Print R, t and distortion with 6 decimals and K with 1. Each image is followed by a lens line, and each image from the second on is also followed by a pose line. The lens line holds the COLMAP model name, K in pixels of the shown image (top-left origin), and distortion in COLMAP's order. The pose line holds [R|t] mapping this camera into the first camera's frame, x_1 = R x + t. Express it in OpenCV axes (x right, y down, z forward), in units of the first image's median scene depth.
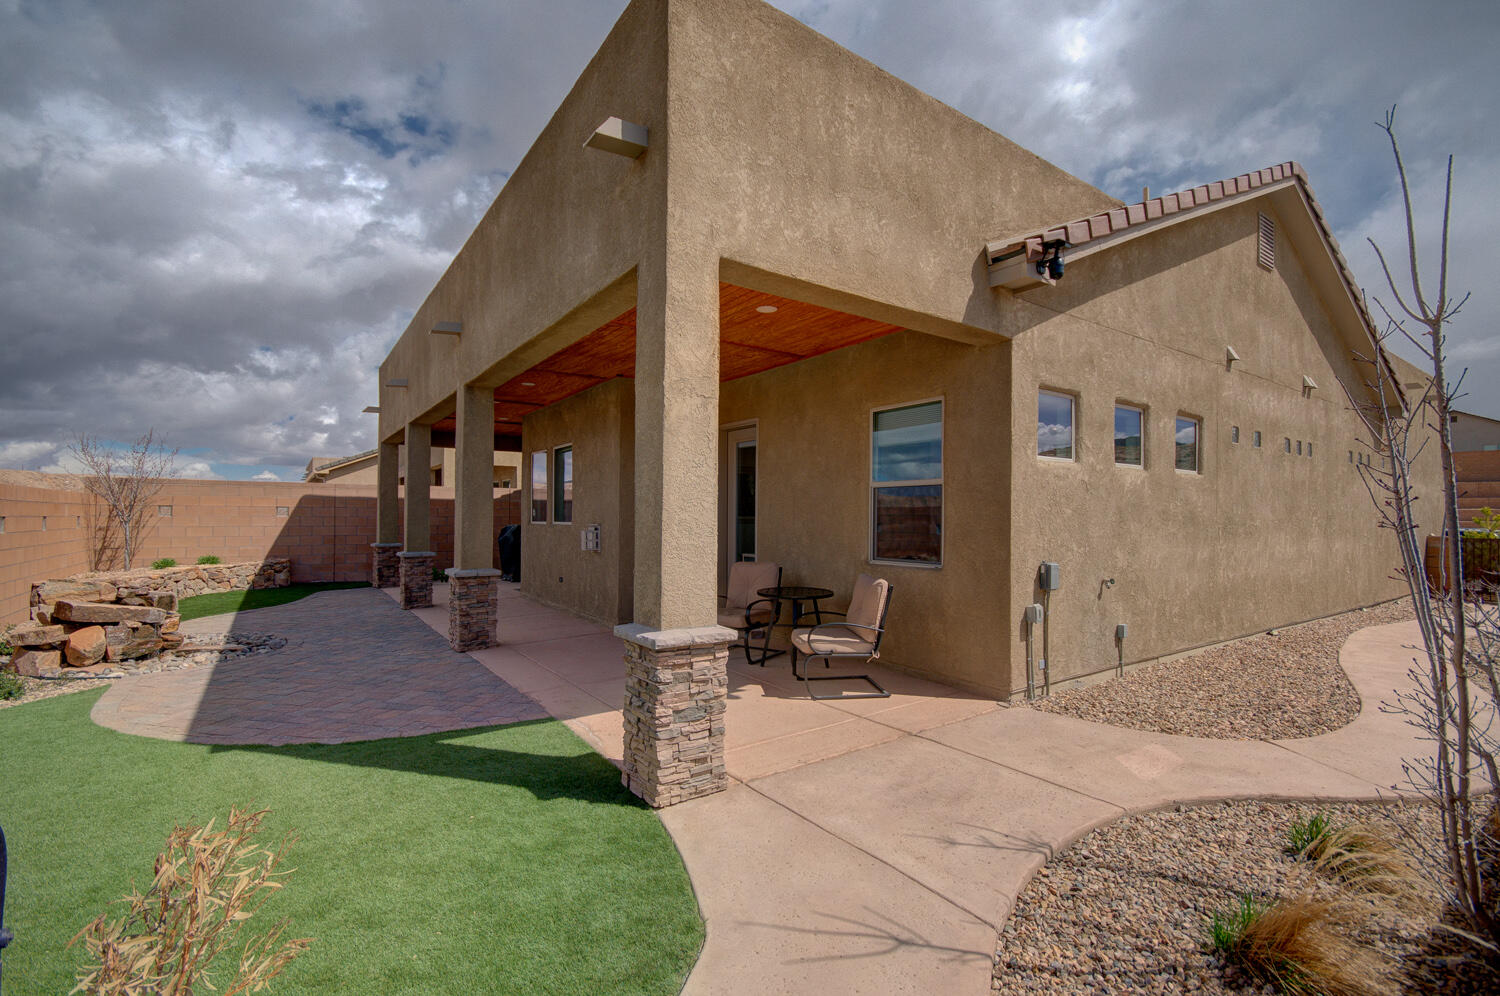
lens RADIAL K [[670.4, 0, 722.6], [0, 670.4, 500.5], [0, 0, 1]] dist [0.015481, -0.004680]
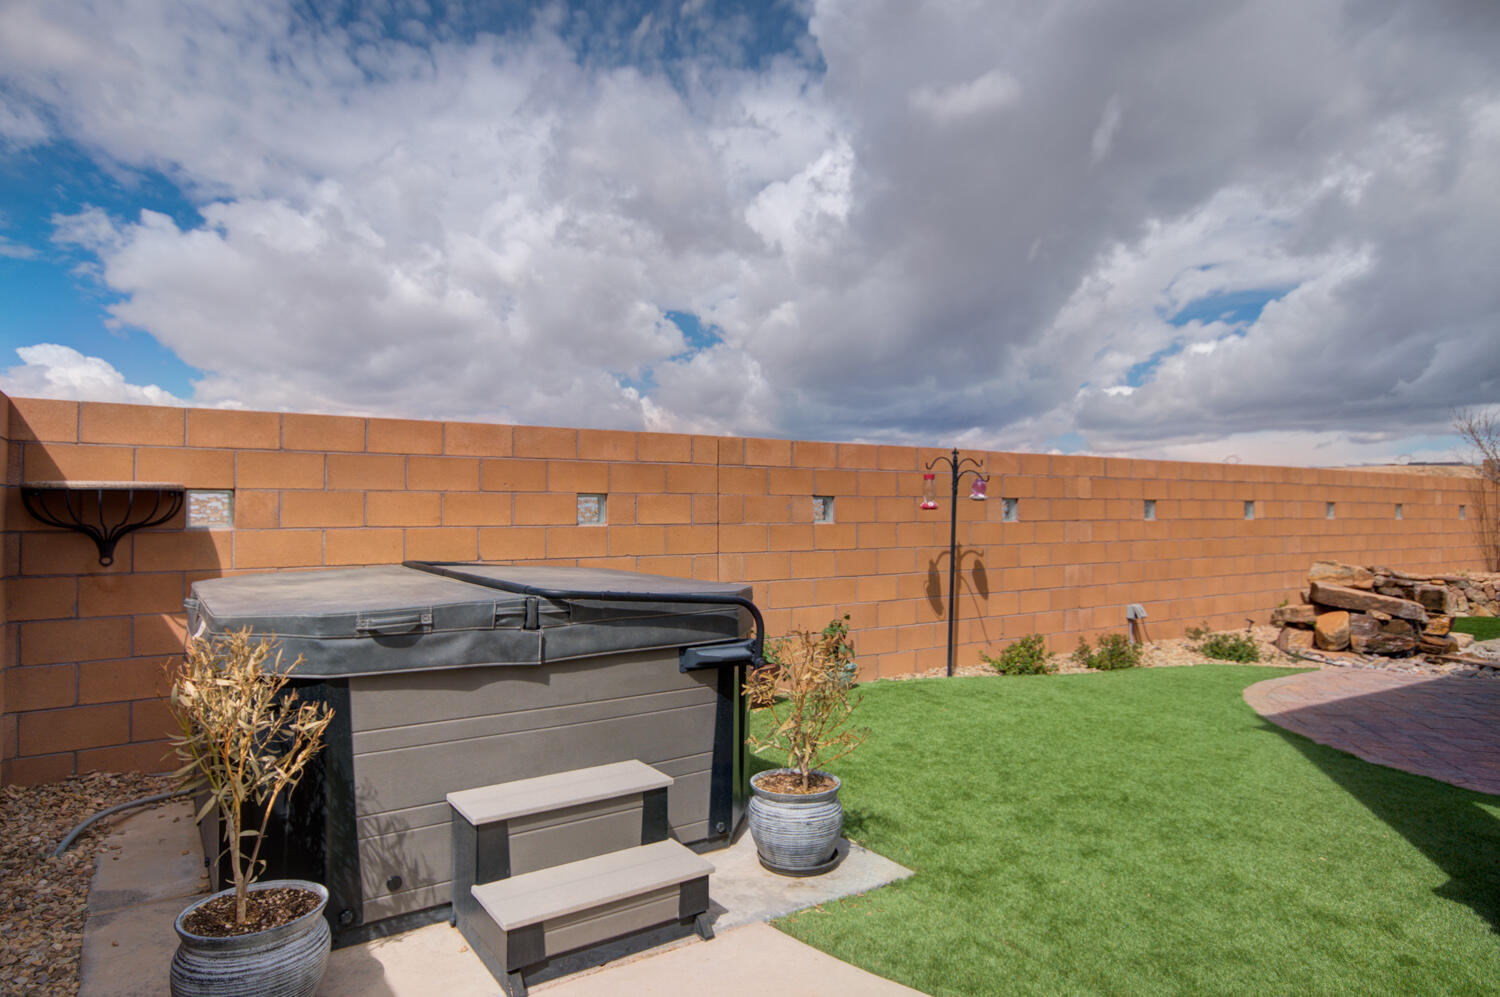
lens RADIAL K [[875.3, 0, 761.6], [0, 875.3, 501.8], [0, 0, 1]] dist [0.041210, -0.005301]
pose [[0.008180, -0.018506, -0.999795, 0.478359], [0.021077, 0.999610, -0.018330, 0.060099], [0.999744, -0.020923, 0.008566, 0.288759]]
